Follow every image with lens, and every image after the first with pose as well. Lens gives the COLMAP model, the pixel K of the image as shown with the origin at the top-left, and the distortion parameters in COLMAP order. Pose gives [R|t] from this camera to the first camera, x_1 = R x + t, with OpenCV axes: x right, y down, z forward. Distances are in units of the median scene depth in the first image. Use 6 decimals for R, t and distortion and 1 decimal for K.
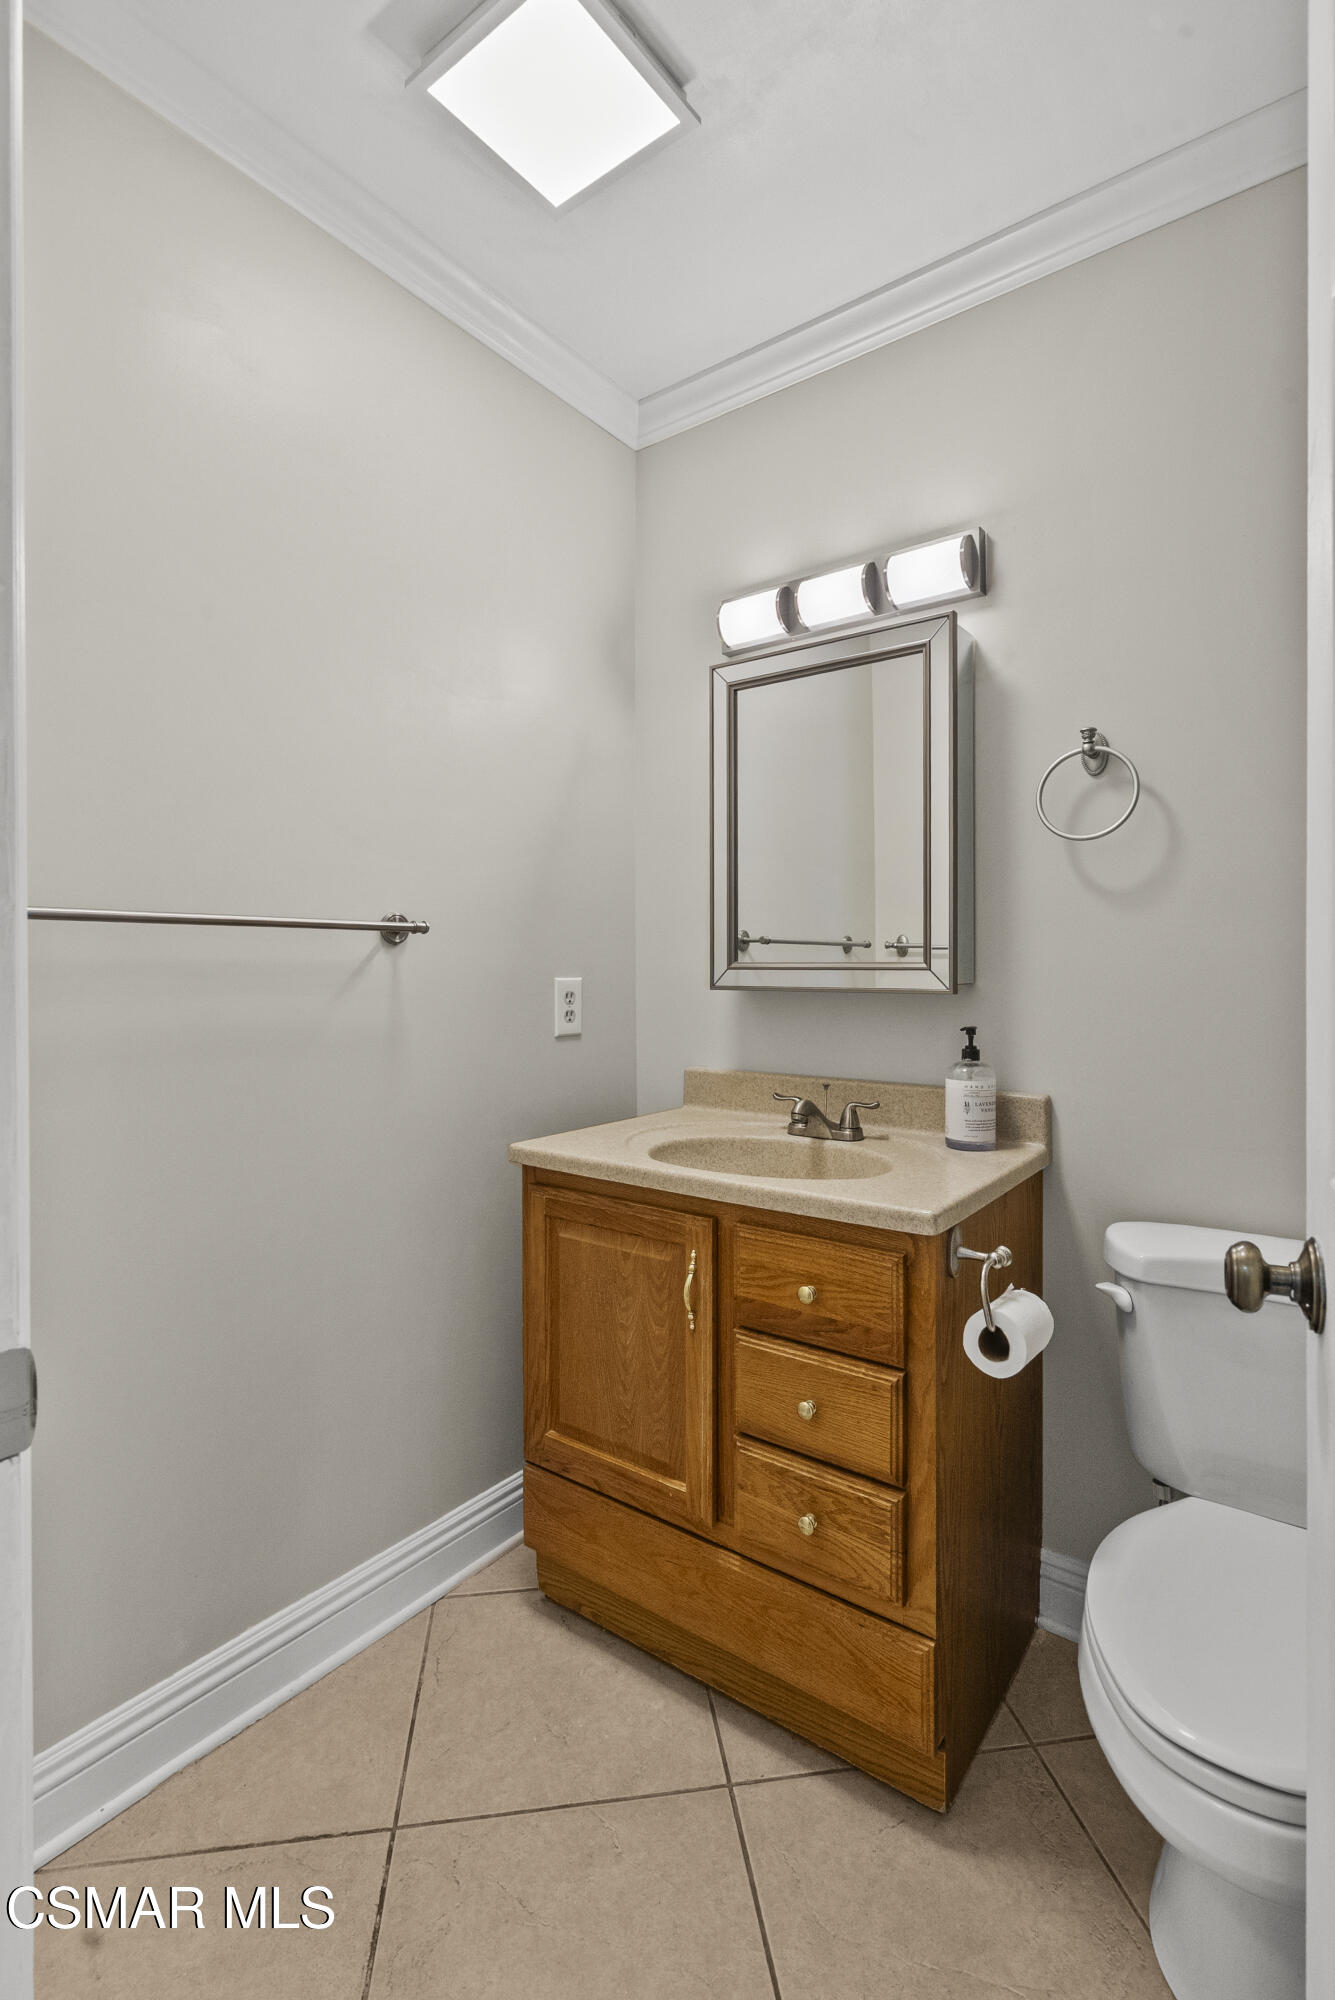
lens RADIAL K [[917.5, 0, 673.9], [0, 917.5, 989.4], [0, 0, 1]] dist [0.000648, 0.000145]
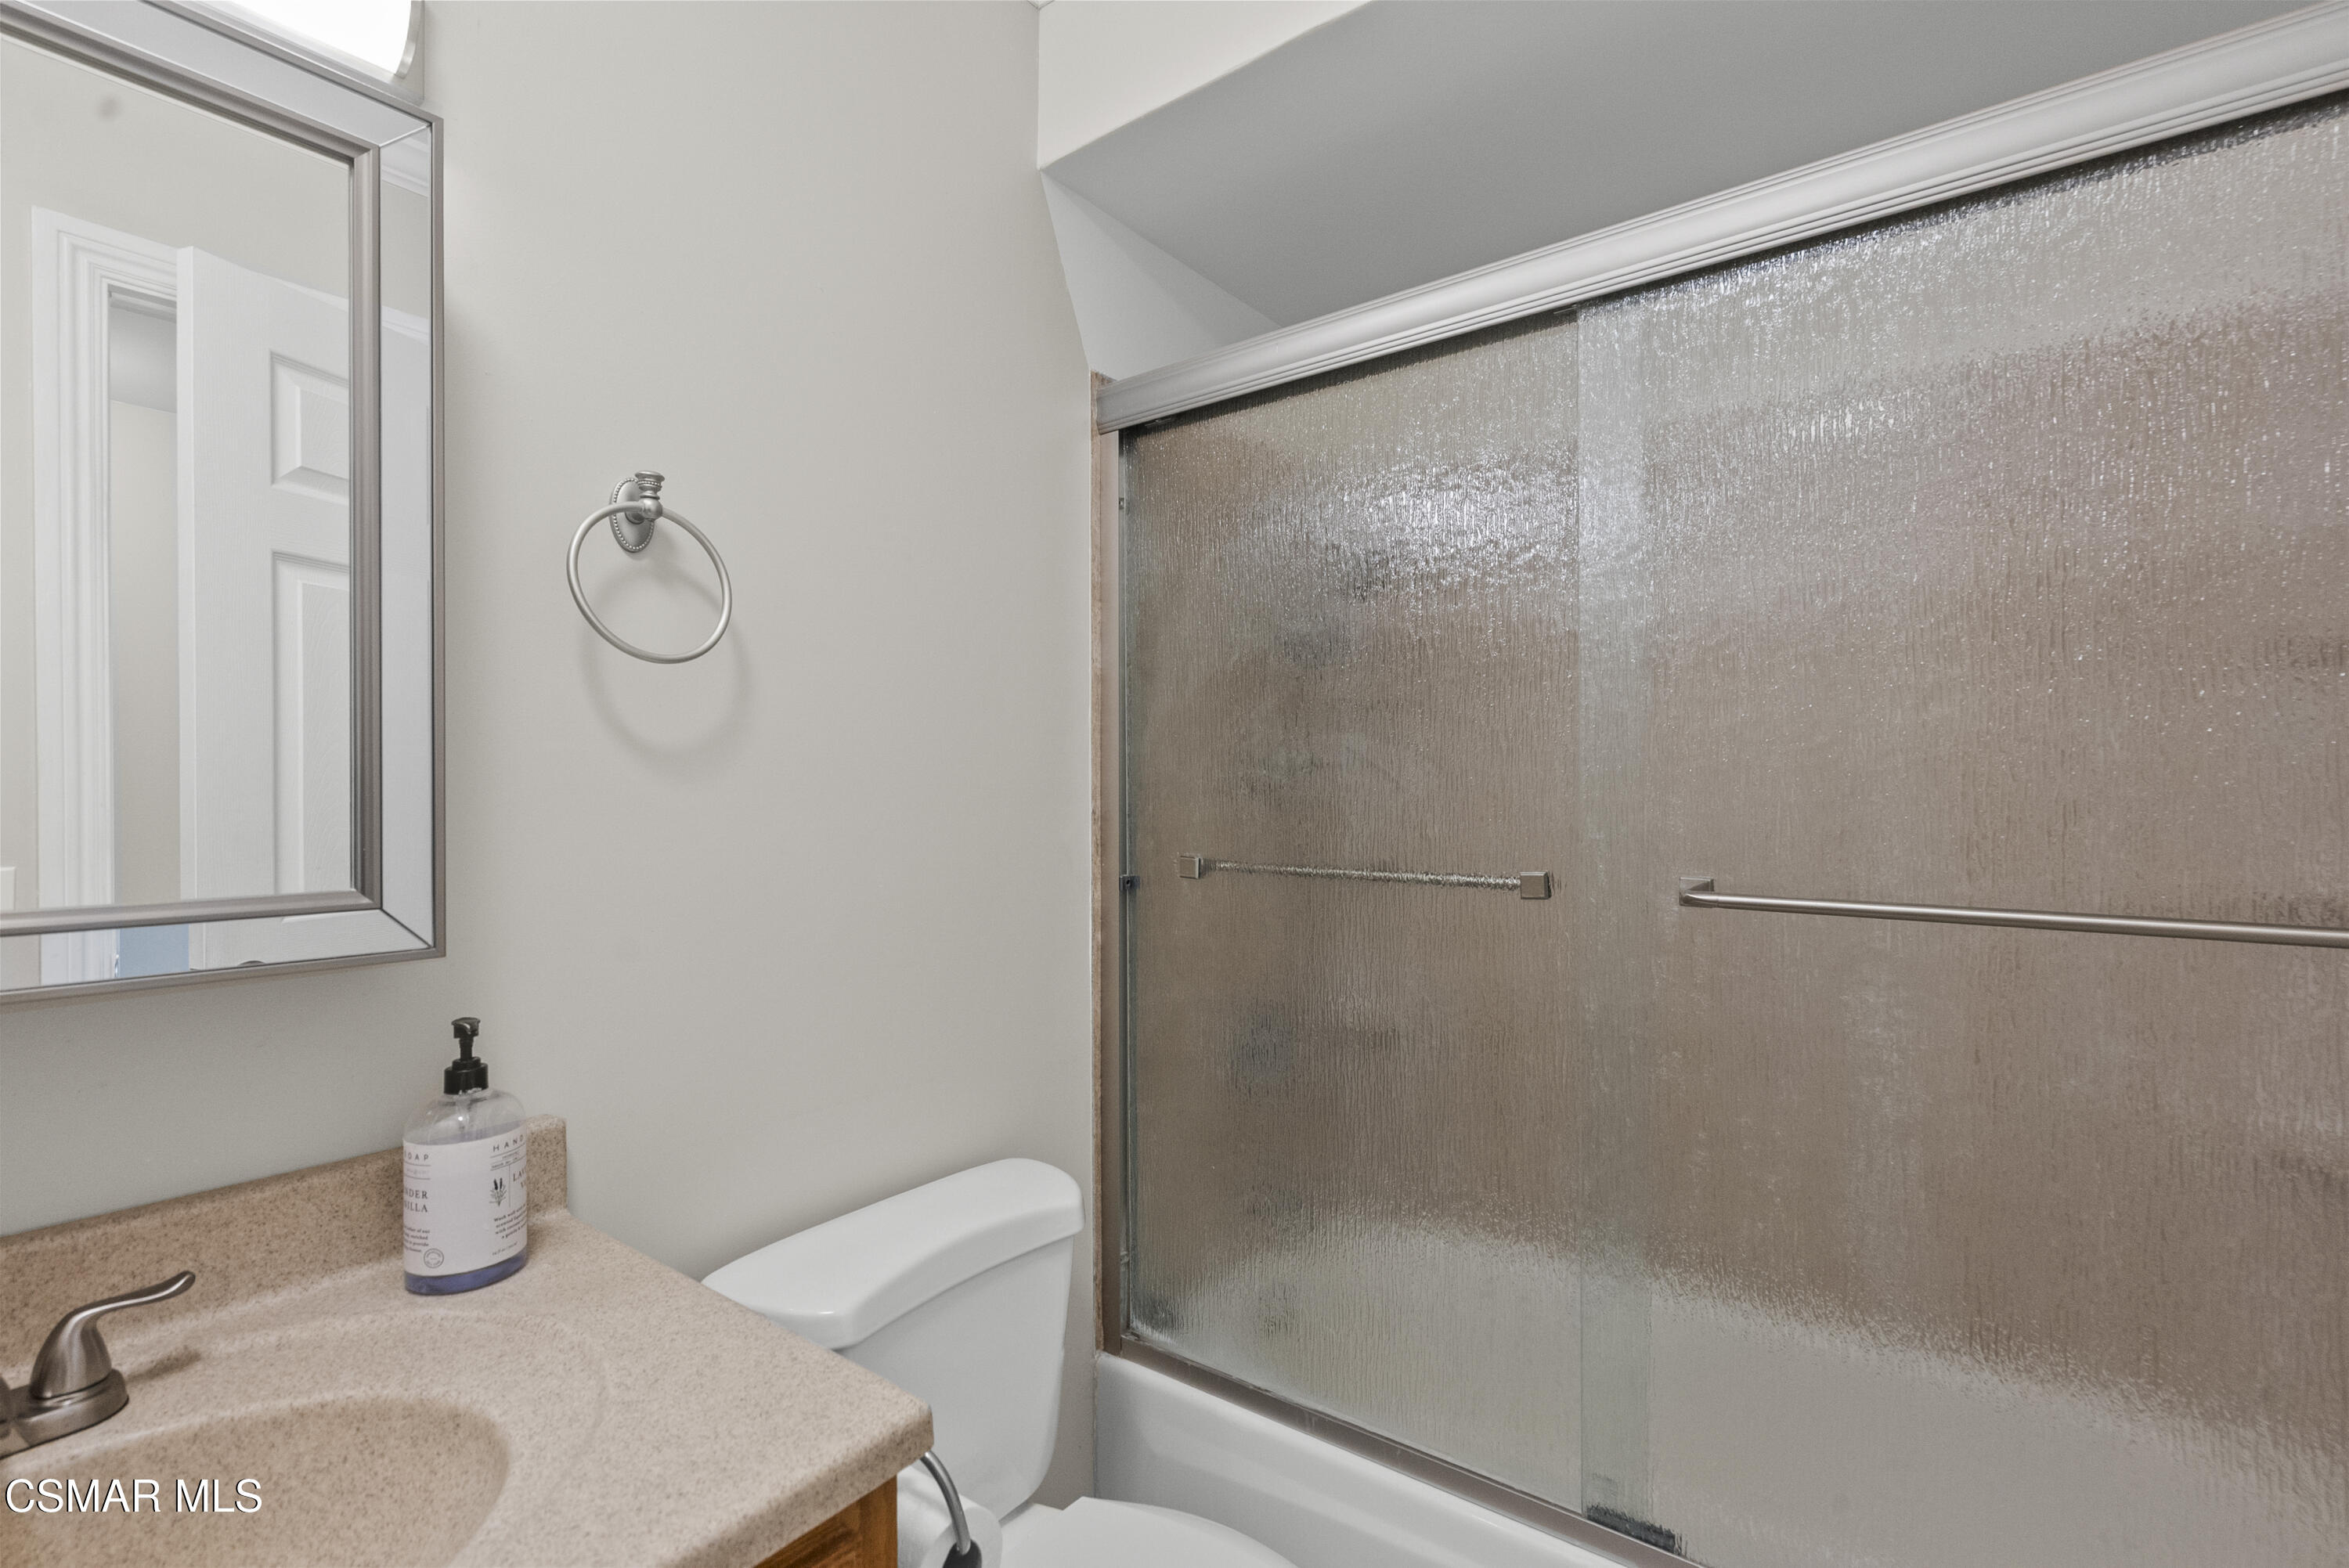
lens RADIAL K [[1077.5, 0, 1175.9], [0, 1077.5, 793.7], [0, 0, 1]] dist [0.000648, 0.000145]
pose [[0.014846, -0.001709, 0.999888, -0.230006], [0.030469, 0.999535, 0.001256, -0.065879], [-0.999425, 0.030447, 0.014891, 0.630579]]
